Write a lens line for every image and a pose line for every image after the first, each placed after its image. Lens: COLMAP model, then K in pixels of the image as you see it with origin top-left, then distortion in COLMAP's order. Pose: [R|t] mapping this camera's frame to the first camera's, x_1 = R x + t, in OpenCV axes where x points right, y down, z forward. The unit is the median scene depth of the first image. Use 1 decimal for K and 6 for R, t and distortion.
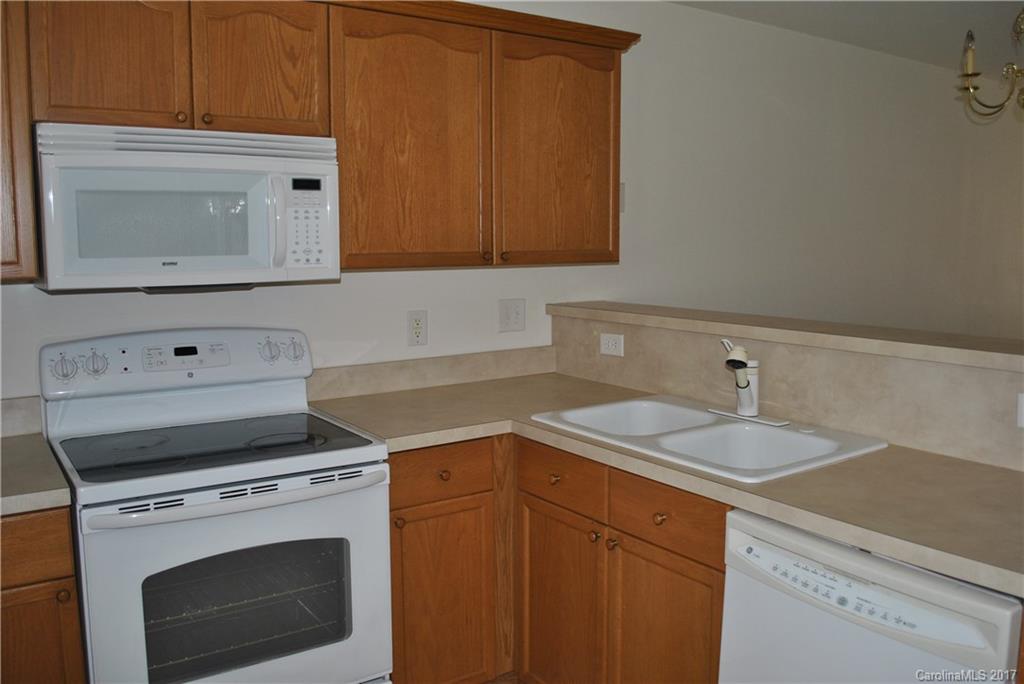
lens RADIAL K [[855.5, 0, 533.1], [0, 855.5, 338.5], [0, 0, 1]] dist [-0.076708, 0.003176]
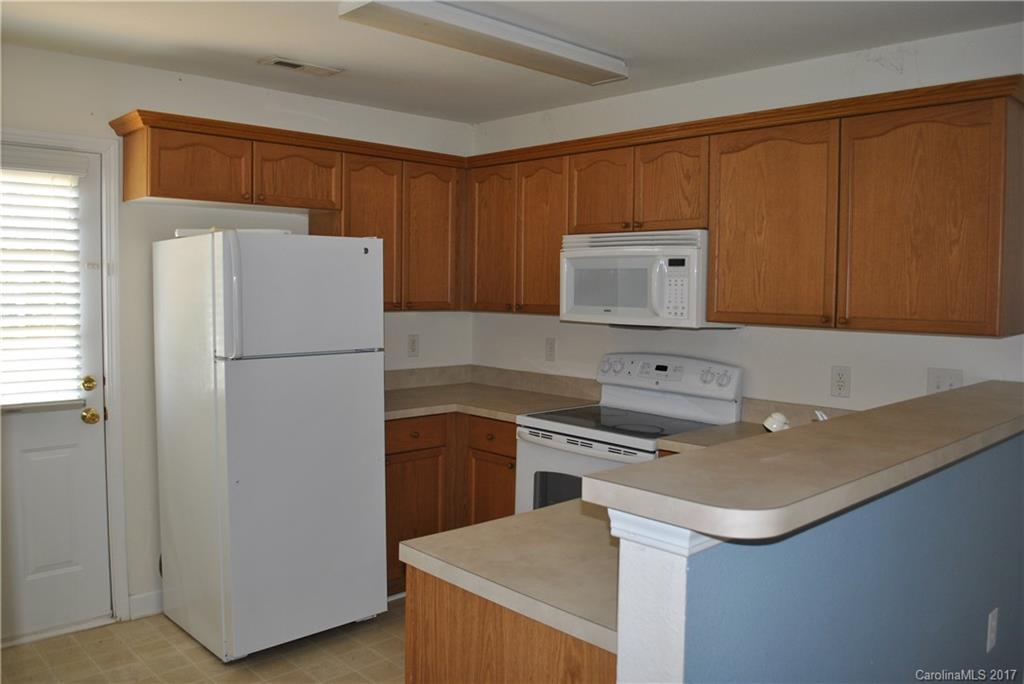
lens RADIAL K [[805.2, 0, 515.9], [0, 805.2, 341.3], [0, 0, 1]] dist [-0.082490, 0.010809]
pose [[0.144781, 0.070212, -0.986969, 1.071572], [-0.135526, 0.989485, 0.050510, -0.076682], [0.980138, 0.126447, 0.152775, 0.518958]]
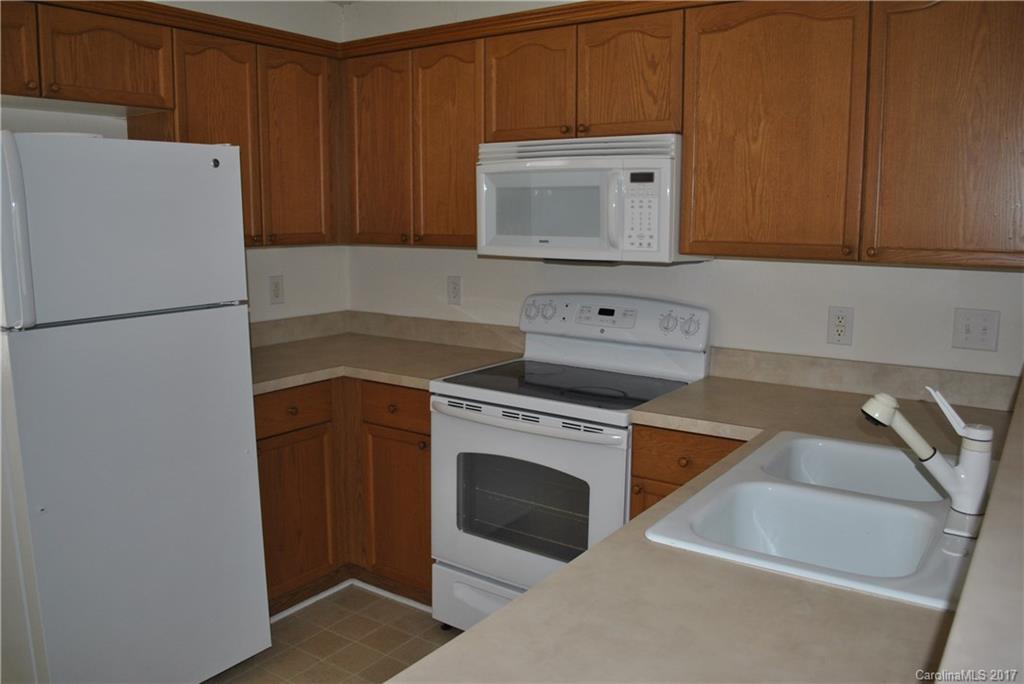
lens RADIAL K [[805.2, 0, 515.9], [0, 805.2, 341.3], [0, 0, 1]] dist [-0.082490, 0.010809]
pose [[0.338049, 0.149138, -0.929237, 0.696479], [-0.120025, 0.986134, 0.114605, -0.066558], [0.933444, 0.072789, 0.351261, 0.473342]]
